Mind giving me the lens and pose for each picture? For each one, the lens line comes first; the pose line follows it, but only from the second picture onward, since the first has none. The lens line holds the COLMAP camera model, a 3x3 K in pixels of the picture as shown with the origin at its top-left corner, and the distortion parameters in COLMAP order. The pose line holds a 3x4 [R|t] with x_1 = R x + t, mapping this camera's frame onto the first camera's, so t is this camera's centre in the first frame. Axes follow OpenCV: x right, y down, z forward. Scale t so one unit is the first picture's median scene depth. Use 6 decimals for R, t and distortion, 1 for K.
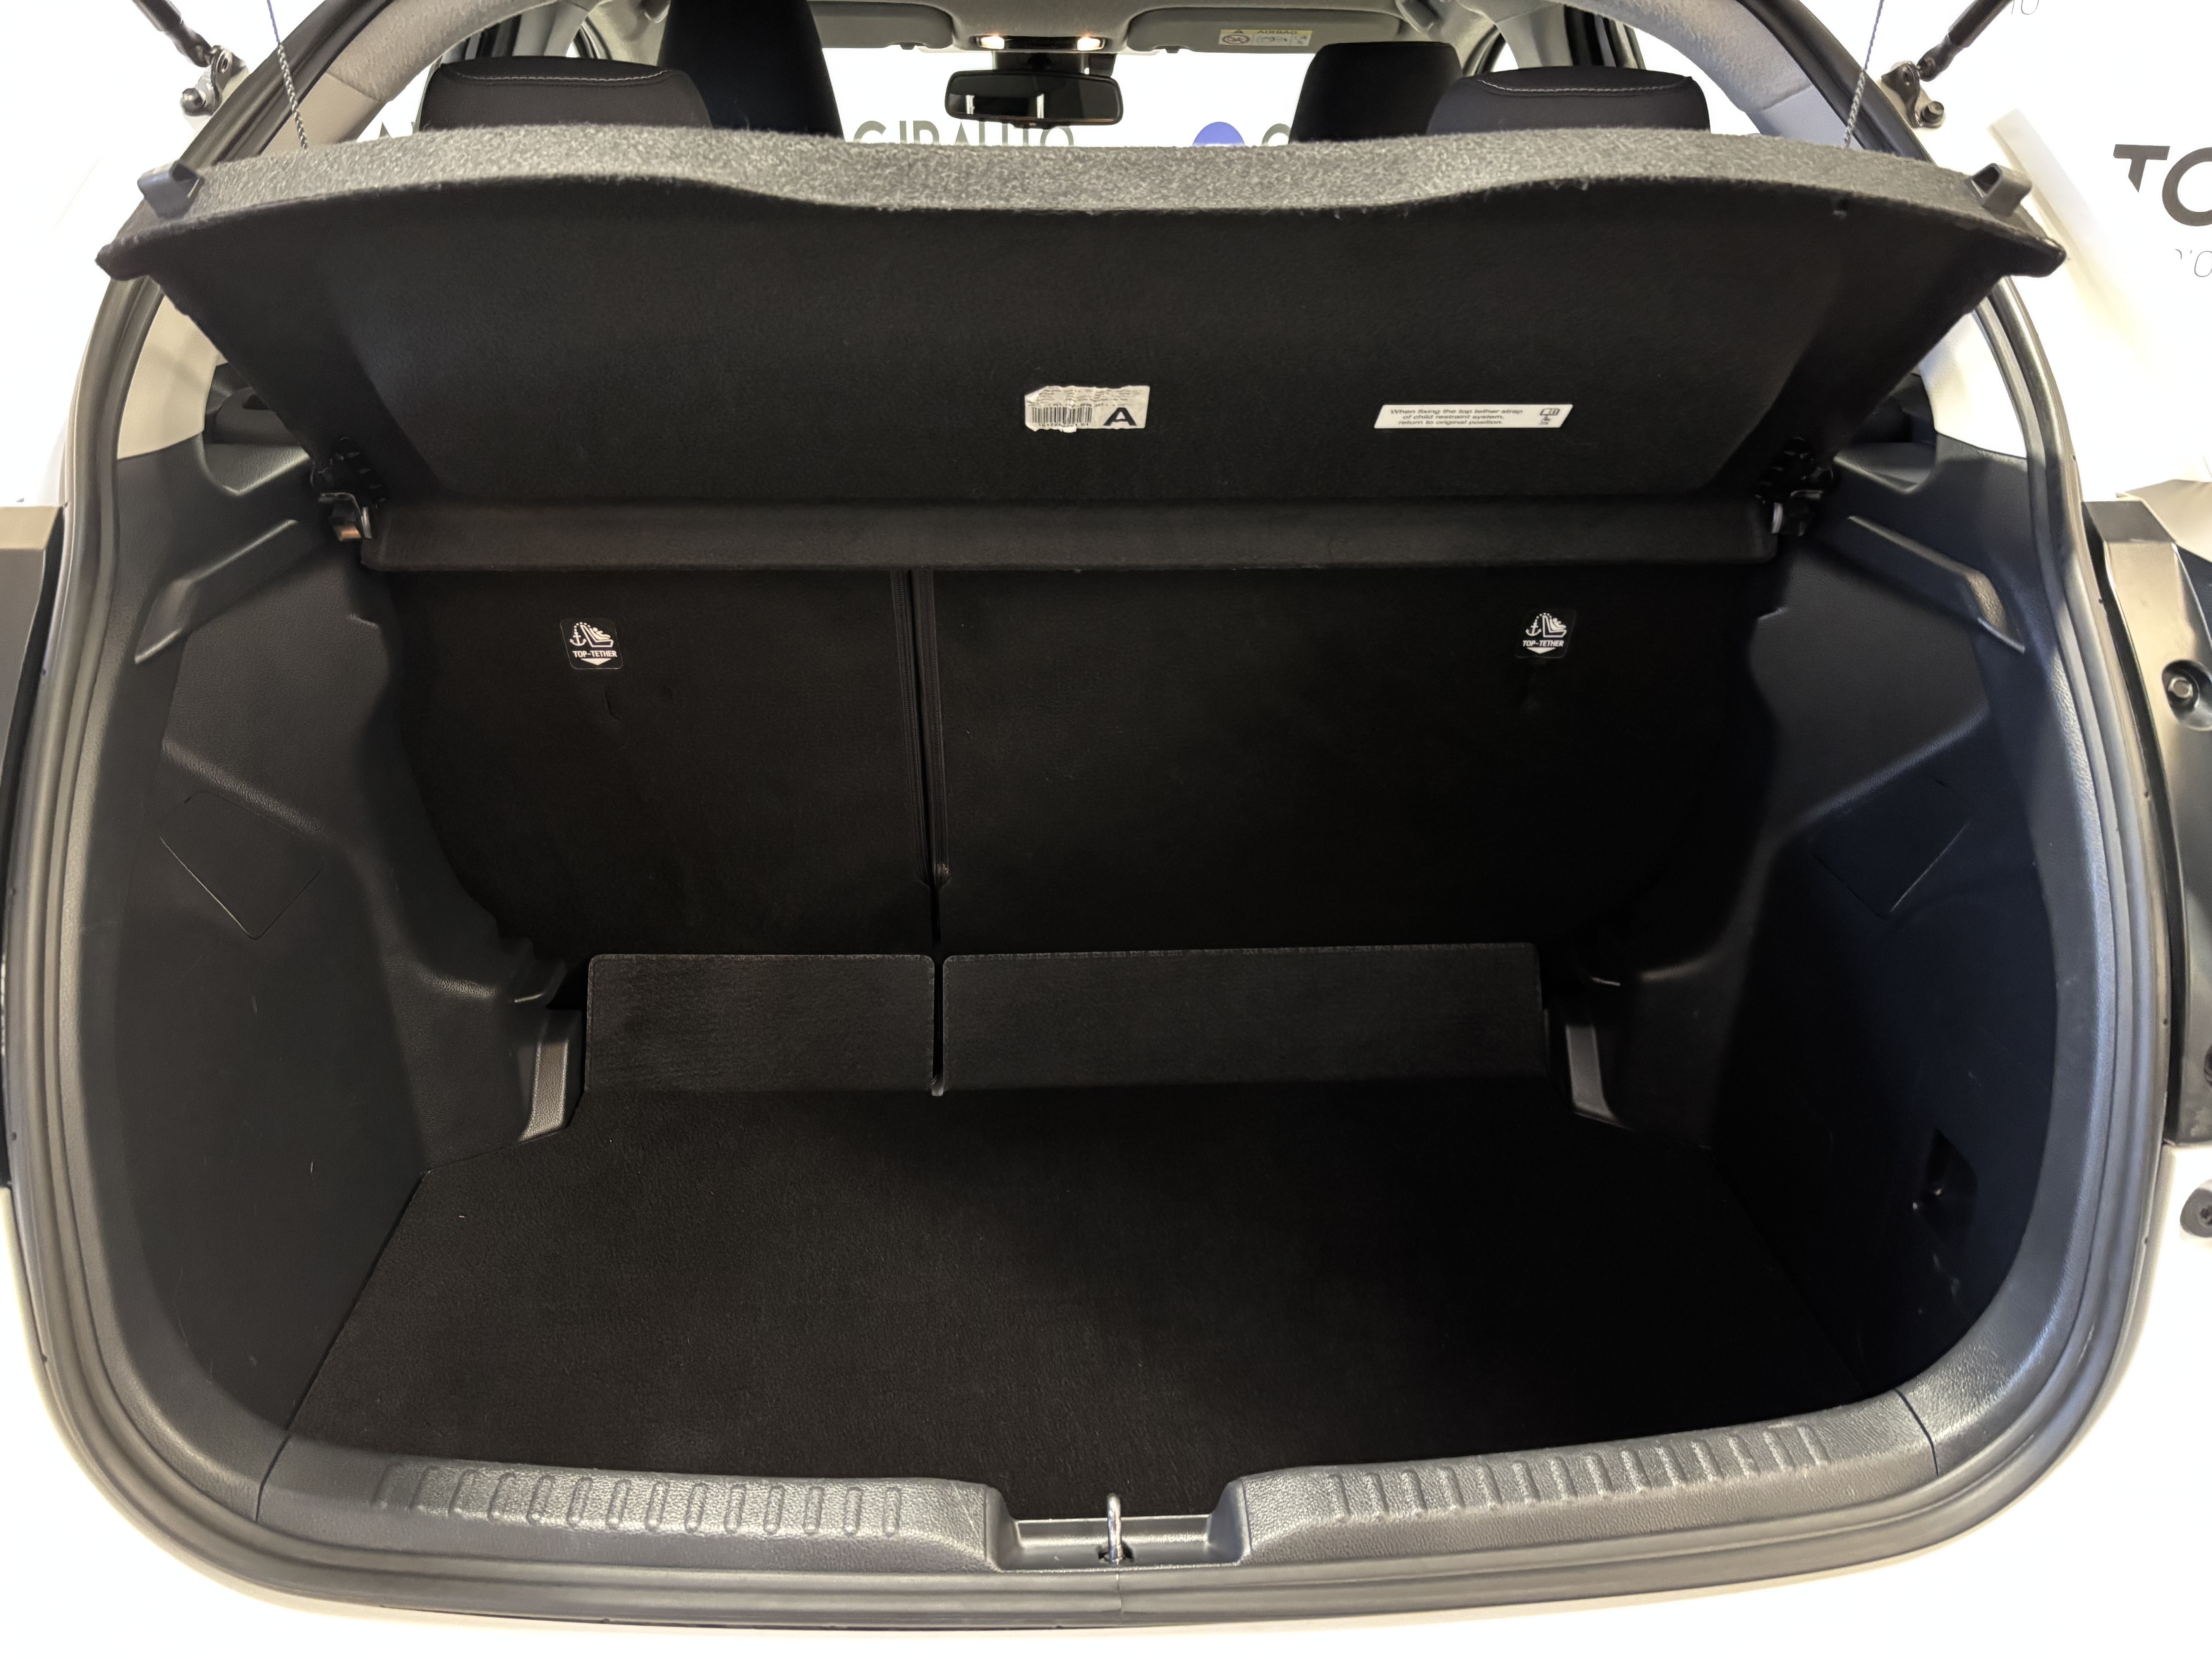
lens RADIAL K [[1674.5, 0, 1106.0], [0, 1674.5, 829.5], [0, 0, 1]] dist [0.083105, -0.077803]
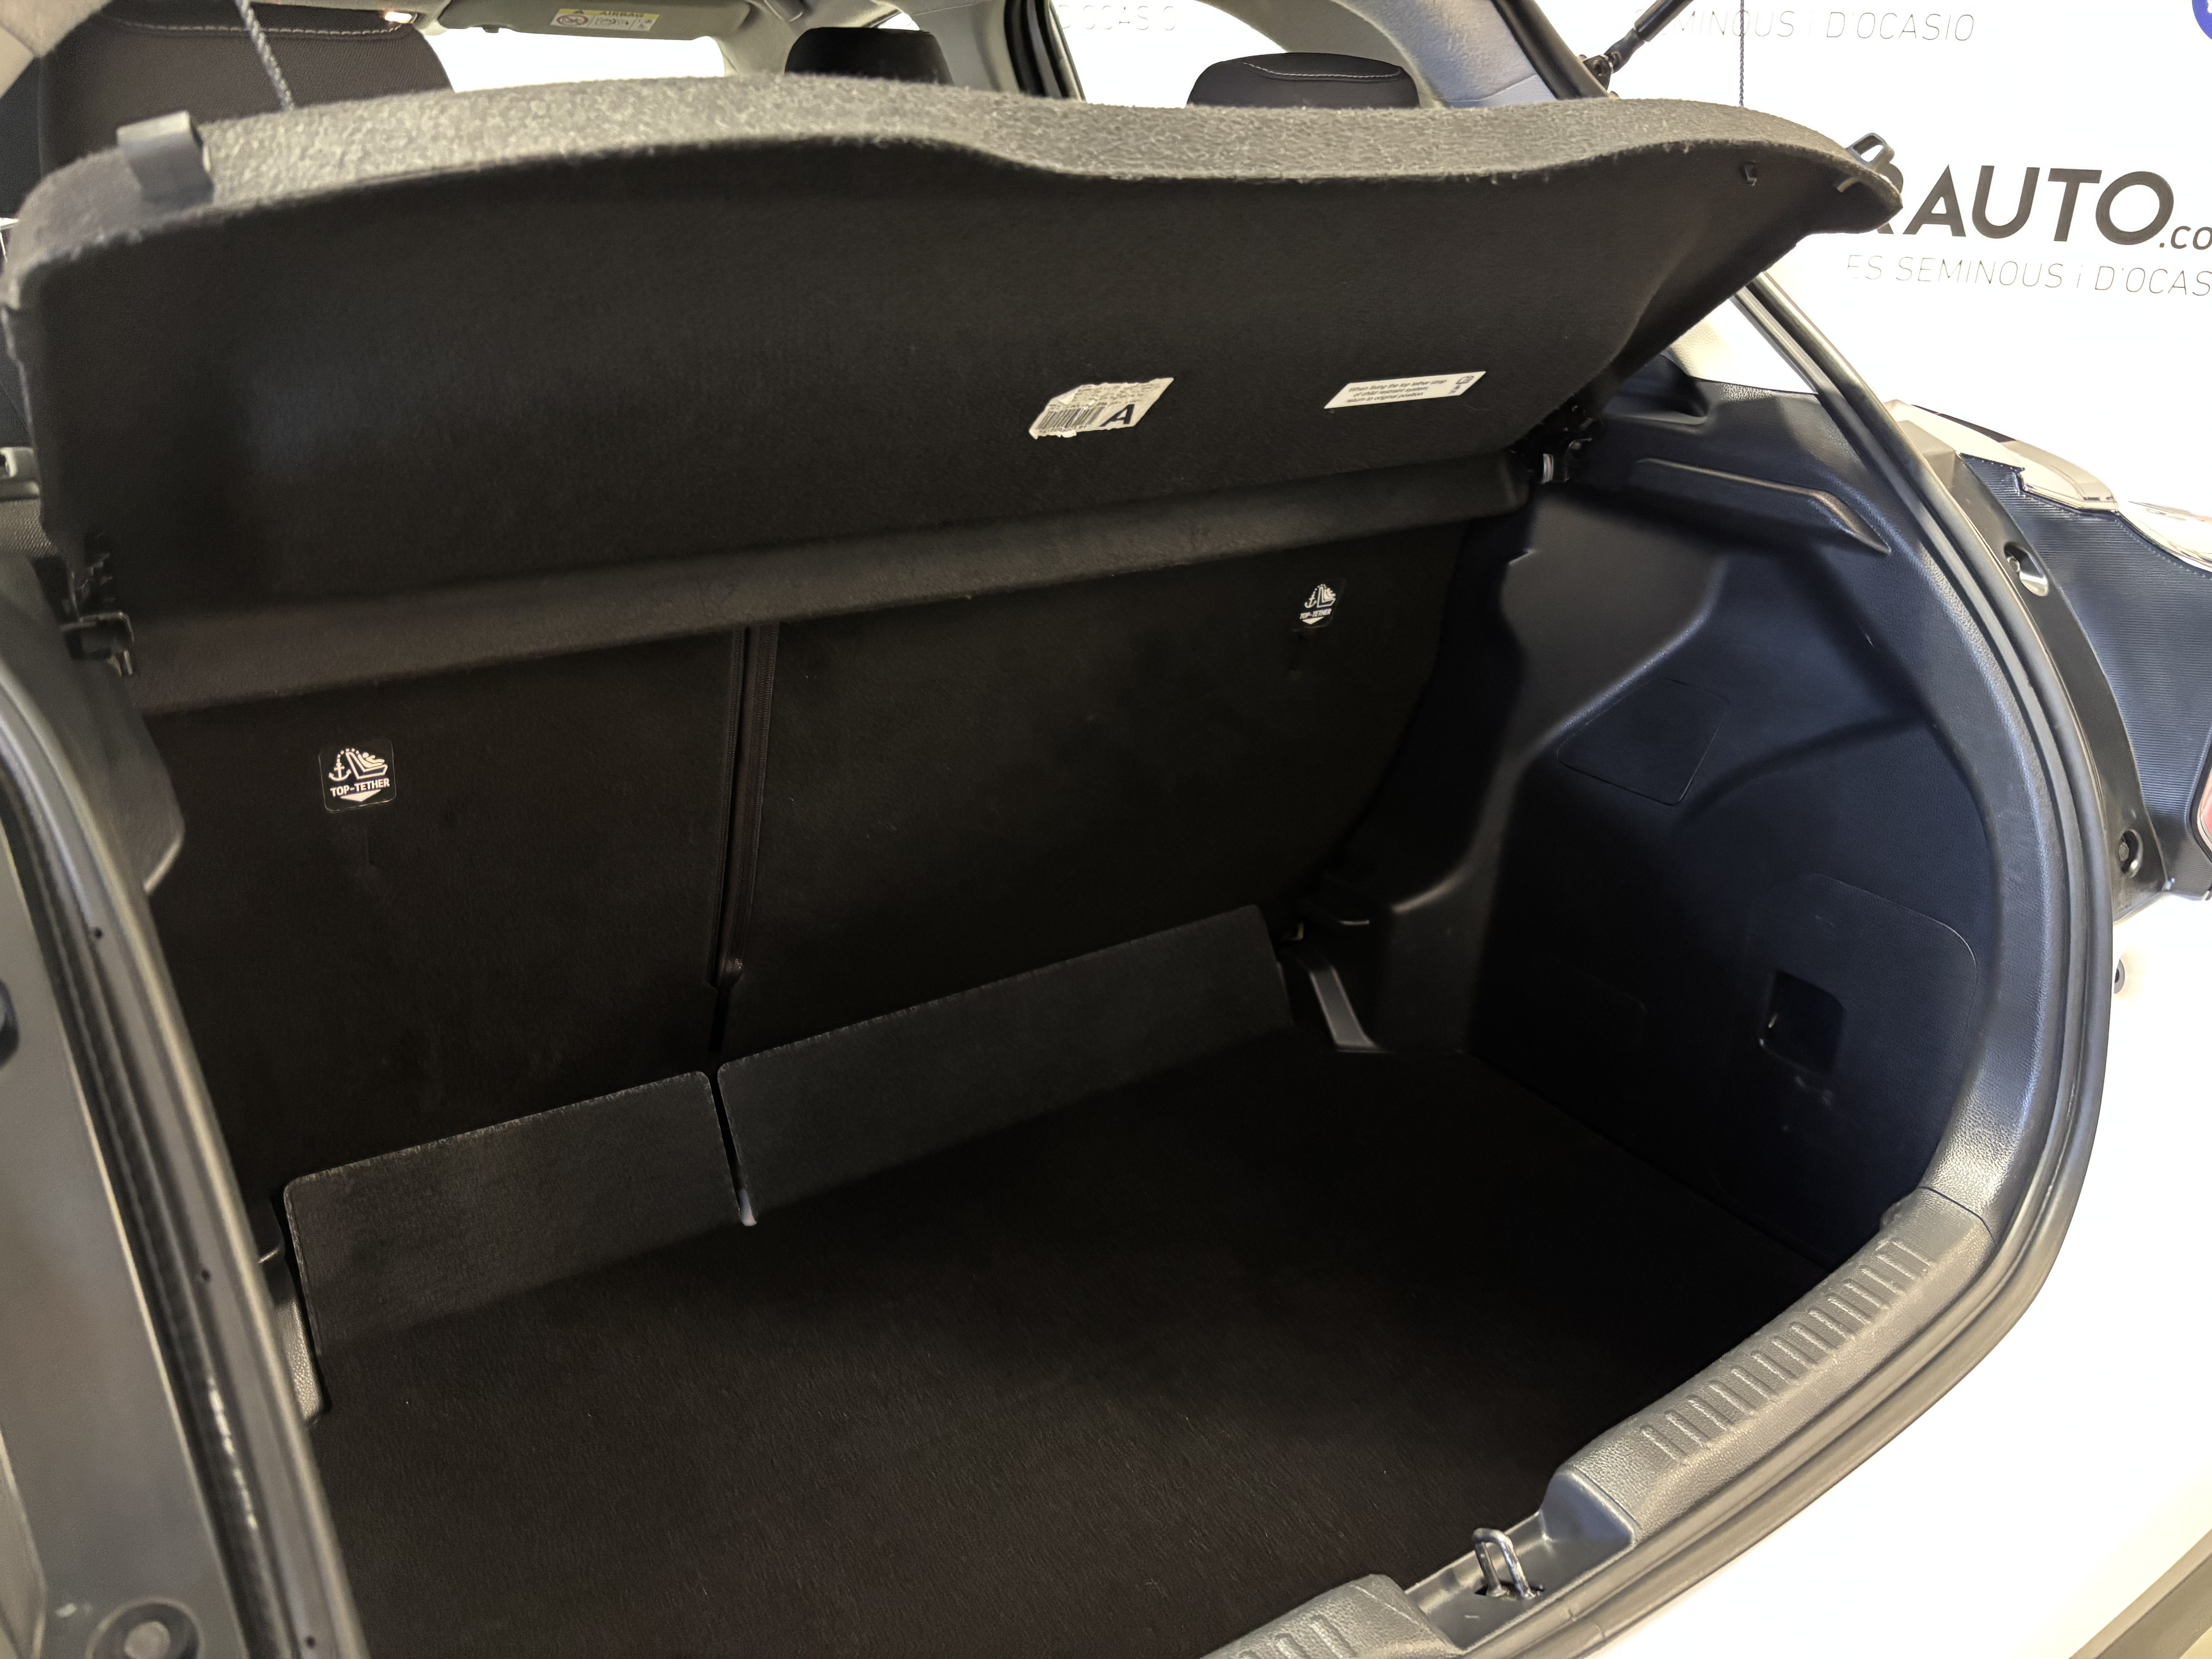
lens RADIAL K [[1648.1, 0, 1104.8], [0, 1648.1, 857.4], [0, 0, 1]] dist [0.081939, -0.098461]
pose [[0.855380, -0.201393, 0.477248, -0.386591], [0.194191, 0.978808, 0.064992, -0.057641], [-0.480223, 0.037084, 0.876362, 0.183804]]
